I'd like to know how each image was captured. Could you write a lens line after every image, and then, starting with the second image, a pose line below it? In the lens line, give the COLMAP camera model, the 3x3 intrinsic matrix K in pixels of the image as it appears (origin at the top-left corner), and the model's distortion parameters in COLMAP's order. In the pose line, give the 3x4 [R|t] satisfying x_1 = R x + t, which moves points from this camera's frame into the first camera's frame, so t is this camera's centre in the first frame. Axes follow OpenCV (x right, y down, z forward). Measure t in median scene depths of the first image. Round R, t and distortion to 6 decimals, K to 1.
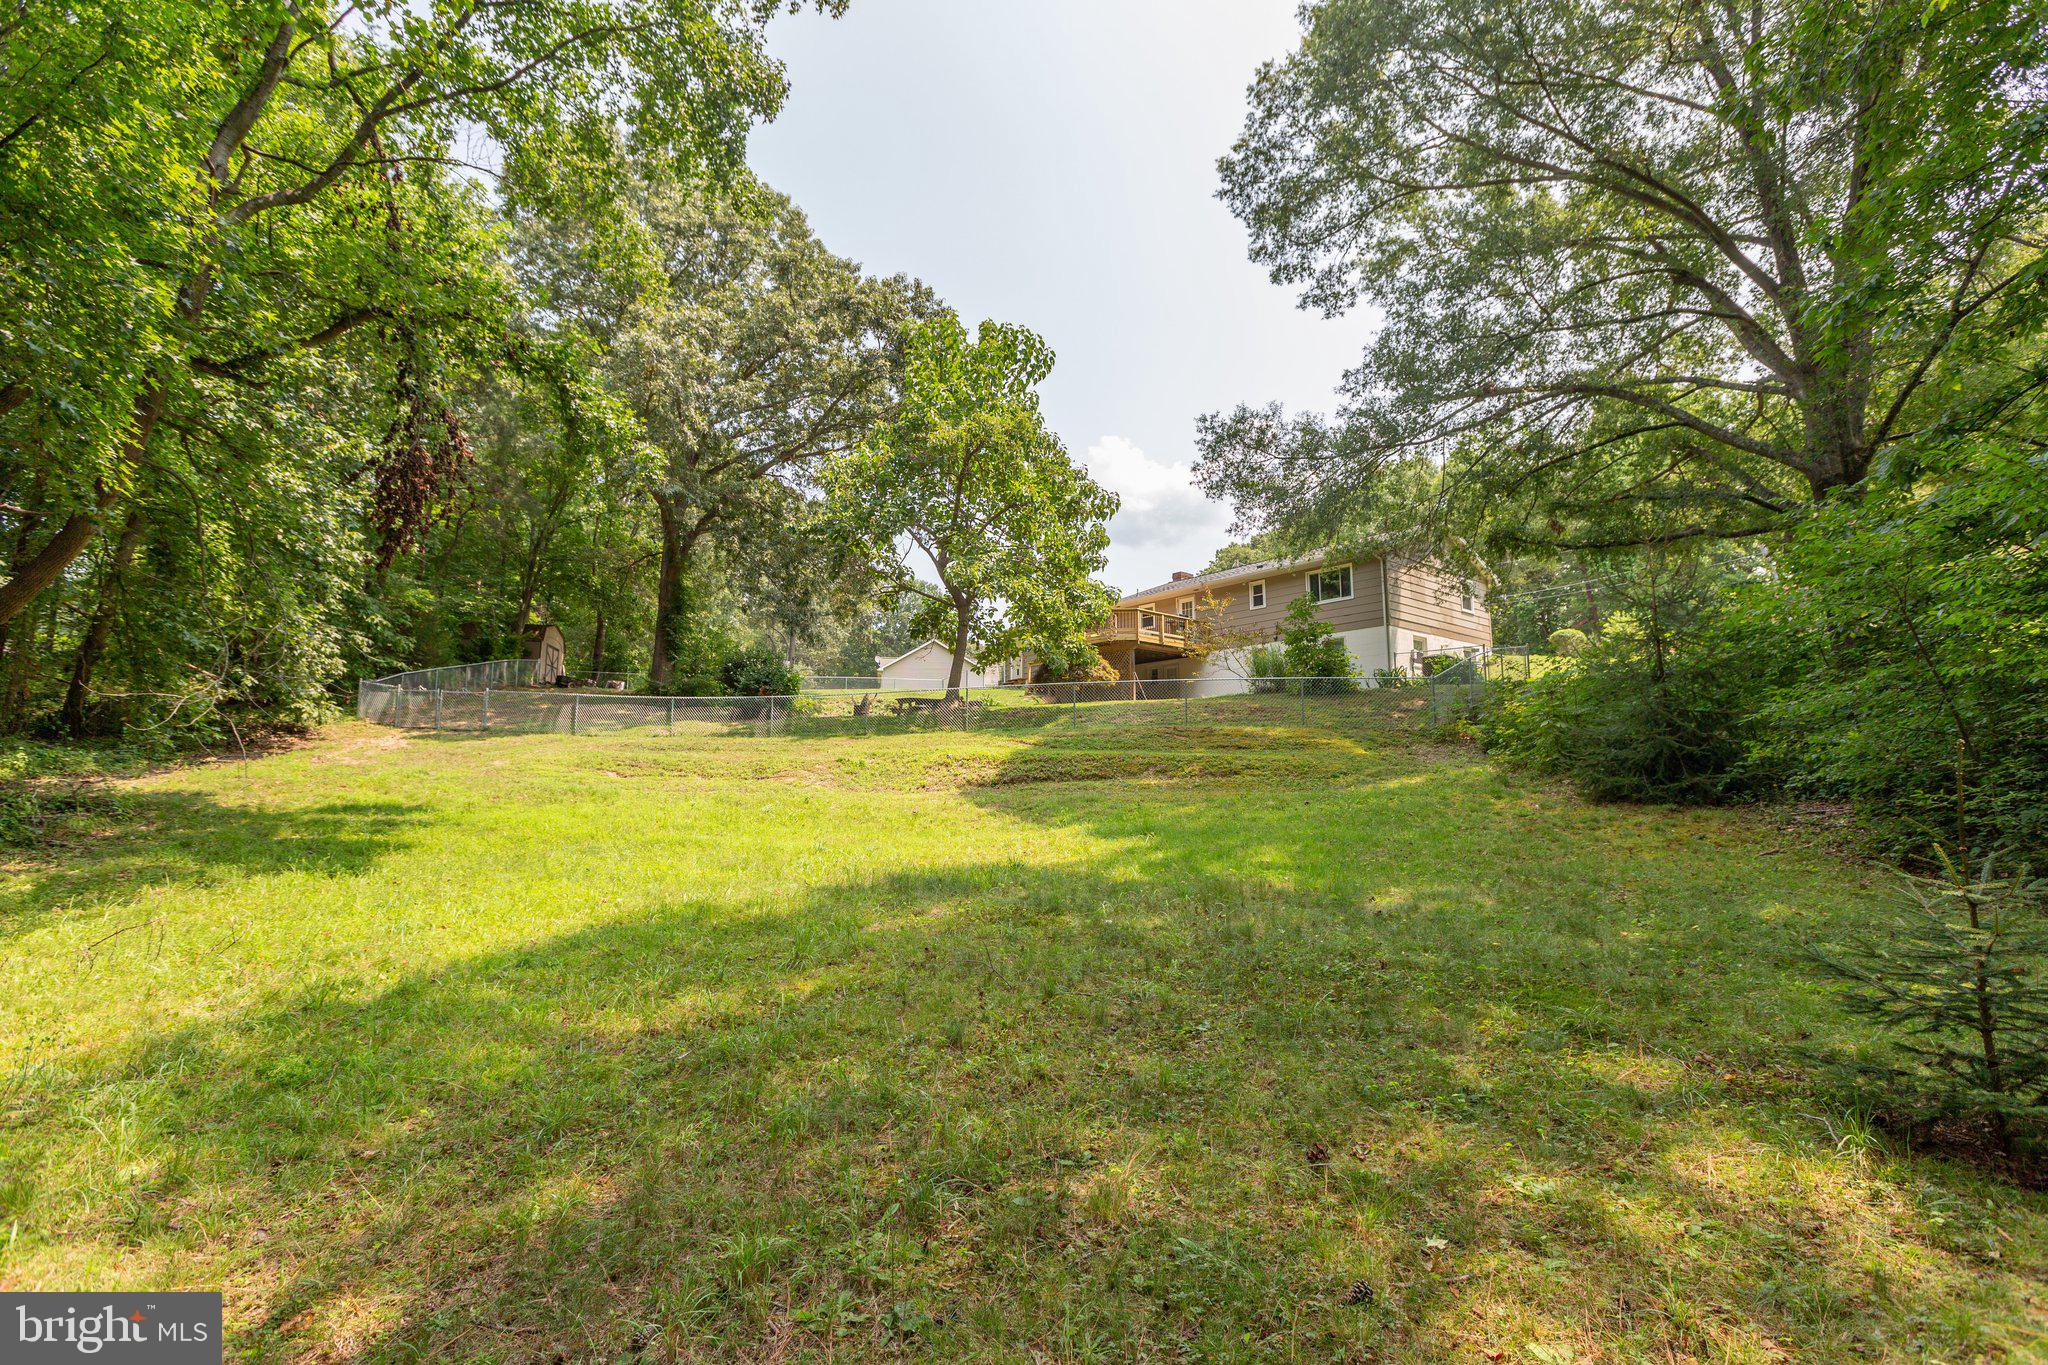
lens RADIAL K [[930.2, 0, 1024.2], [0, 930.2, 677.5], [0, 0, 1]] dist [0.005050, -0.002762]
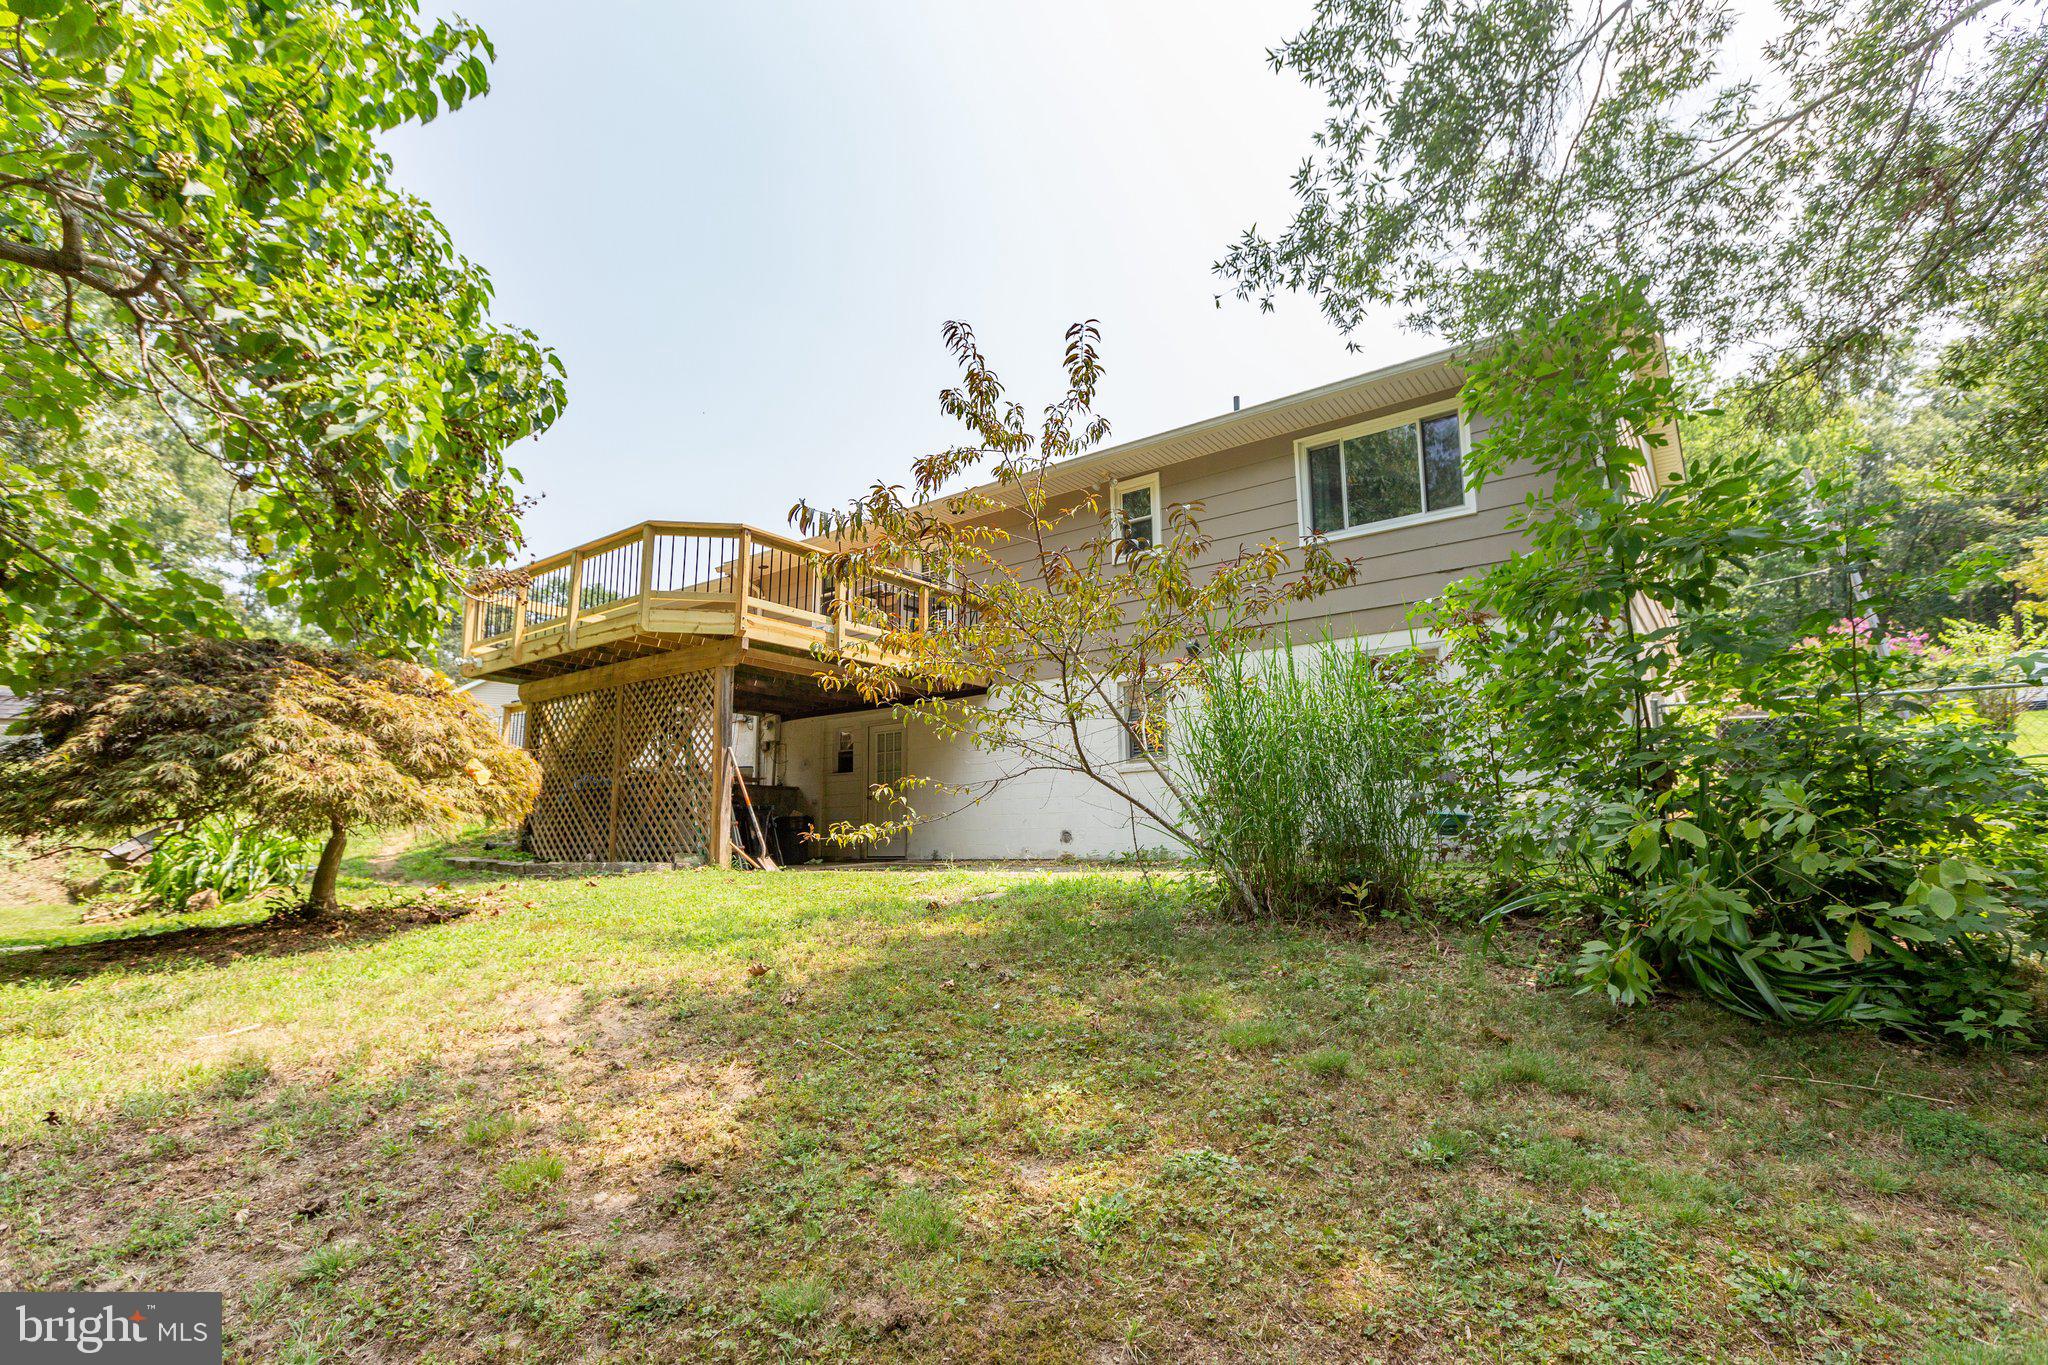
lens RADIAL K [[930.2, 0, 1024.4], [0, 930.2, 686.1], [0, 0, 1]] dist [0.005050, -0.002762]
pose [[0.974111, 0.010222, 0.225838, 0.140993], [-0.008087, 0.999913, -0.010377, -0.024567], [-0.225924, 0.008282, 0.974110, 0.709749]]
